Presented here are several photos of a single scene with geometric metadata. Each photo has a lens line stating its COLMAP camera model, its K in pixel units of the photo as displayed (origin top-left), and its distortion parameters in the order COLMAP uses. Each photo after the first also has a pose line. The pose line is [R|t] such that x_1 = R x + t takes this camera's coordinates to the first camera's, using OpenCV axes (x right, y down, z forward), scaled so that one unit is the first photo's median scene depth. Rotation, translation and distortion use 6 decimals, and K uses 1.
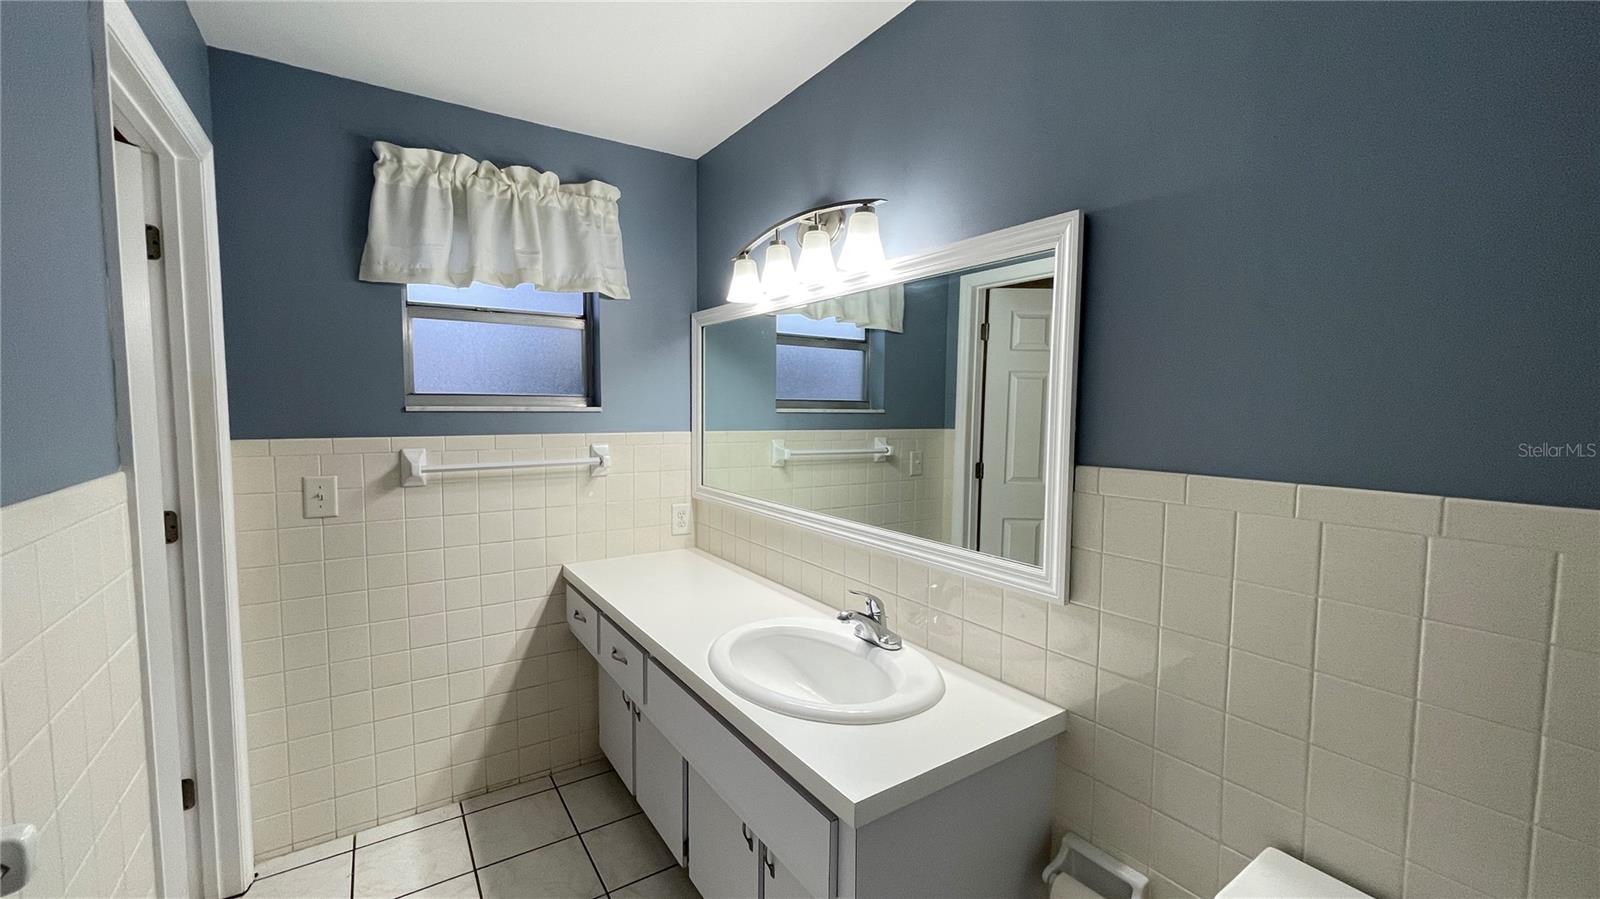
lens RADIAL K [[640.7, 0, 792.6], [0, 640.7, 448.3], [0, 0, 1]] dist [0.001486, 0.000053]
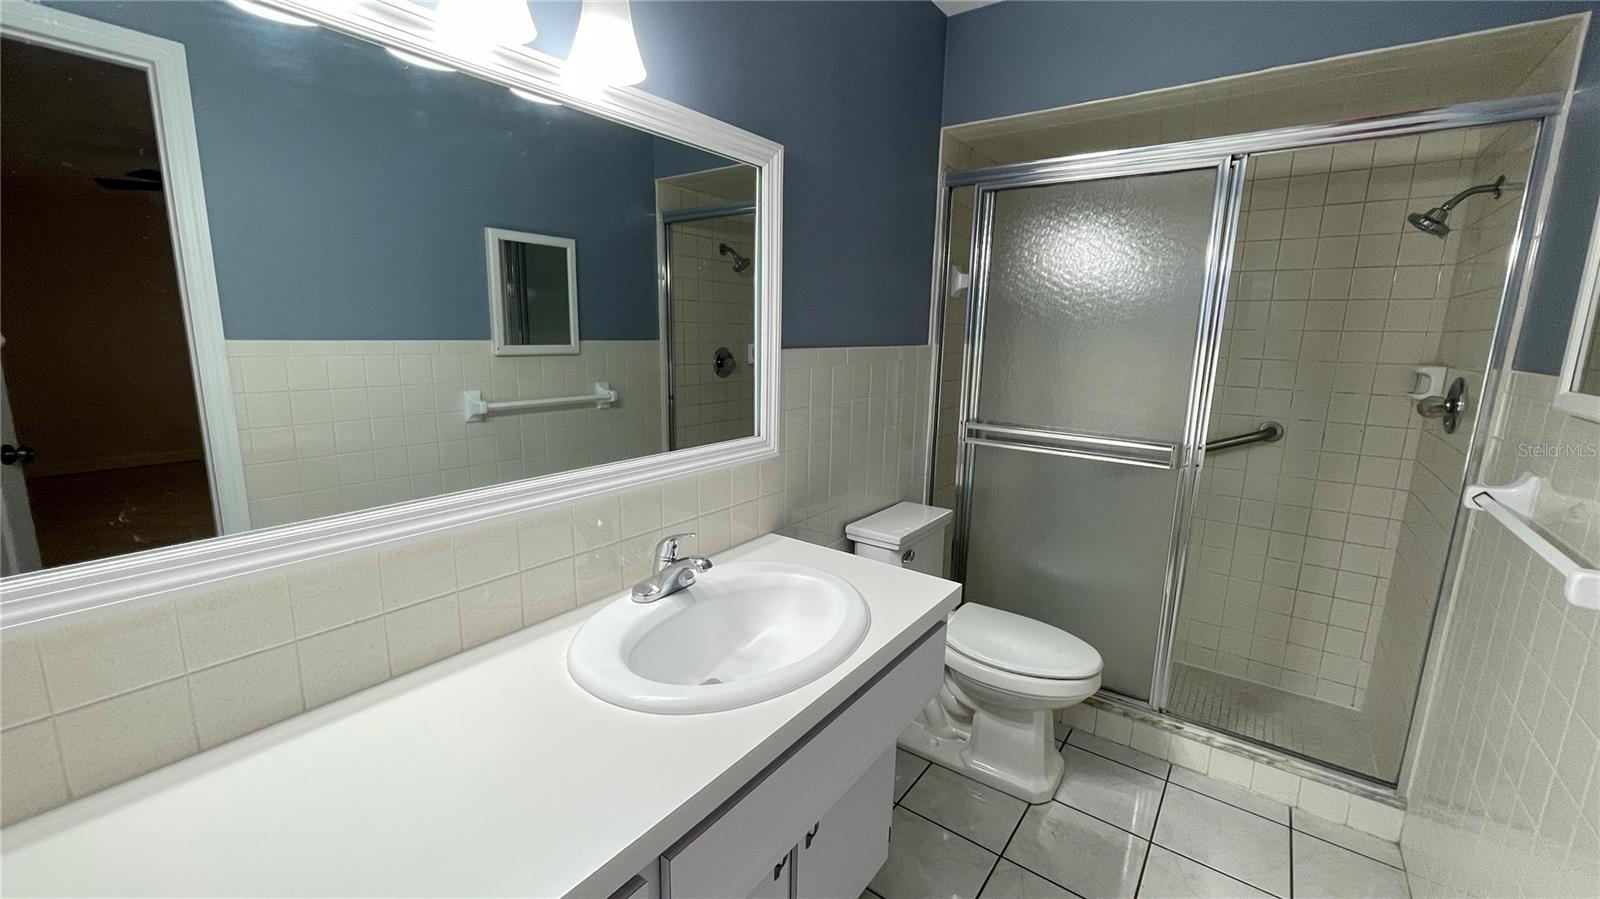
lens RADIAL K [[640.7, 0, 792.6], [0, 640.7, 448.3], [0, 0, 1]] dist [0.001486, 0.000053]
pose [[-0.329471, -0.191829, 0.924473, -0.717593], [0.040546, 0.975365, 0.216839, -0.050738], [-0.943295, 0.108925, -0.313577, 1.215138]]
